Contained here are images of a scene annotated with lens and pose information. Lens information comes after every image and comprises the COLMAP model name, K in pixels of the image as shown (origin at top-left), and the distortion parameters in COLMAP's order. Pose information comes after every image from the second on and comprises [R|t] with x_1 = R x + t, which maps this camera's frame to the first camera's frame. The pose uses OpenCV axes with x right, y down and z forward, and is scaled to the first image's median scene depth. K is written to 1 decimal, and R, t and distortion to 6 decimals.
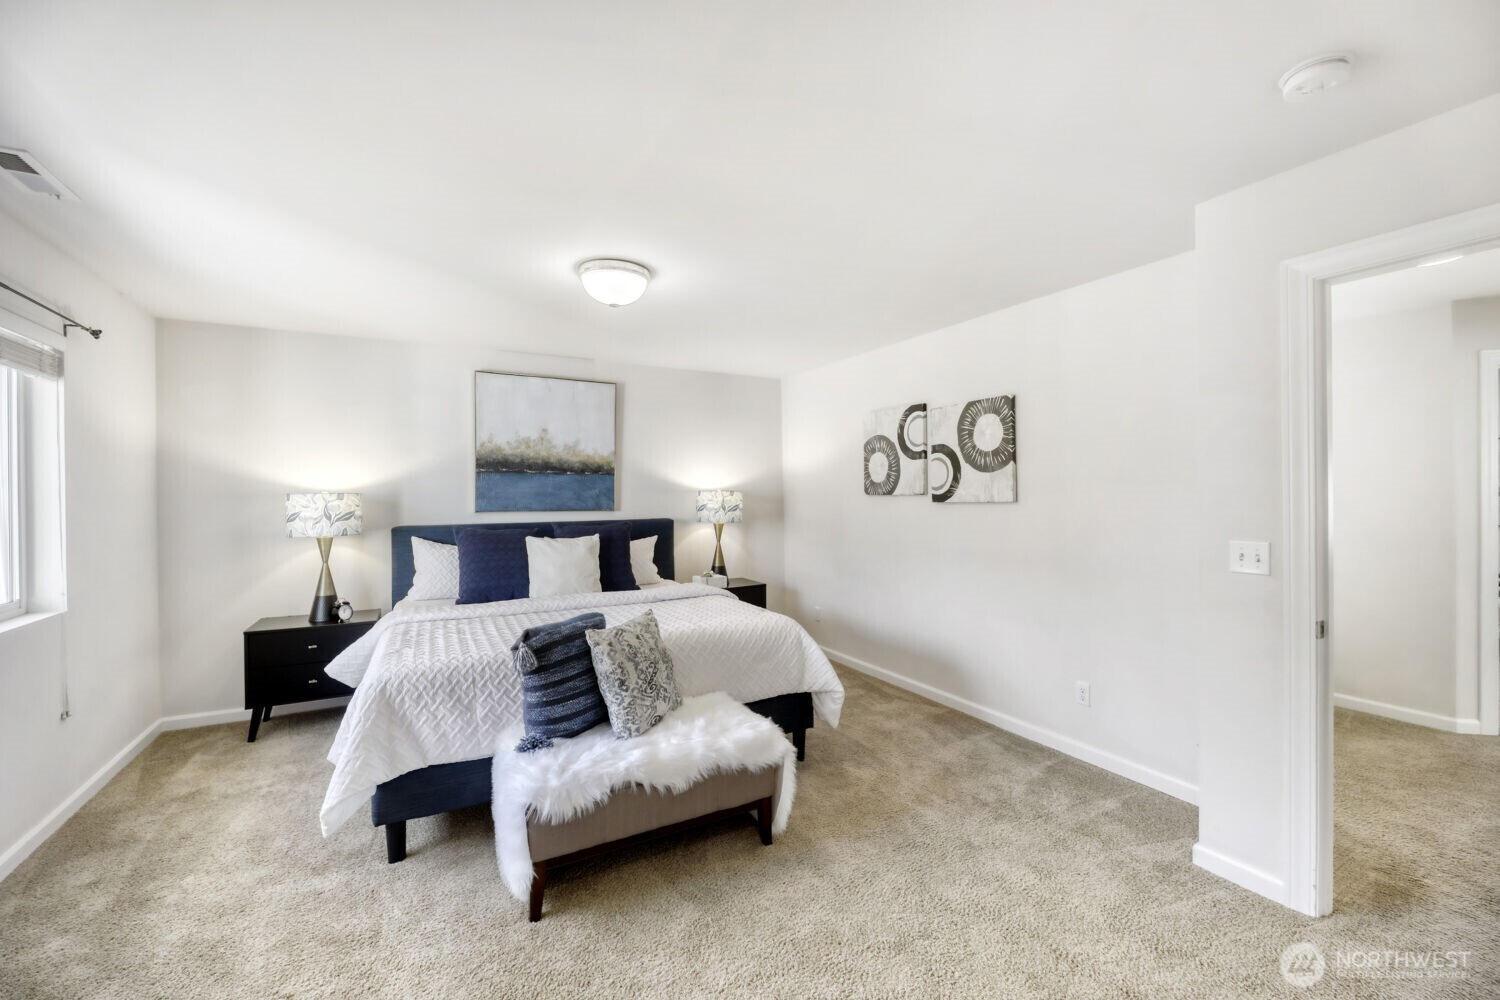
lens RADIAL K [[603.3, 0, 753.3], [0, 603.3, 492.9], [0, 0, 1]] dist [-0.011500, -0.000077]
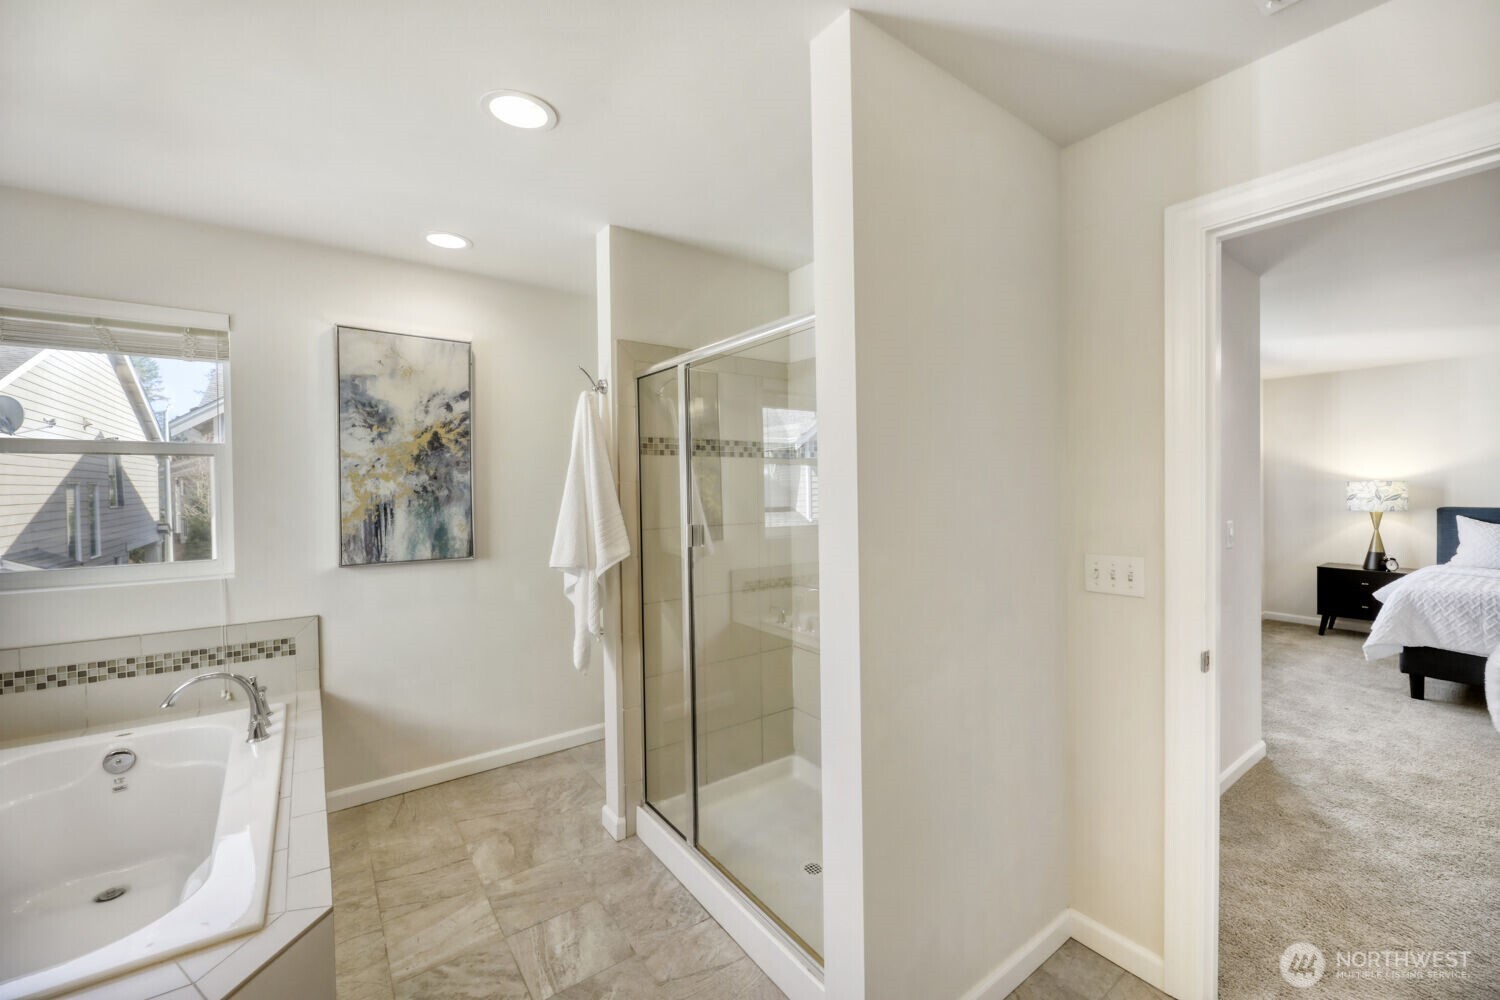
lens RADIAL K [[603.3, 0, 753.3], [0, 603.3, 492.9], [0, 0, 1]] dist [-0.011500, -0.000077]
pose [[0.131726, 0.018248, -0.991118, 0.513808], [0.012799, 0.999716, 0.020107, -0.019466], [0.991204, -0.015334, 0.131455, -0.680813]]
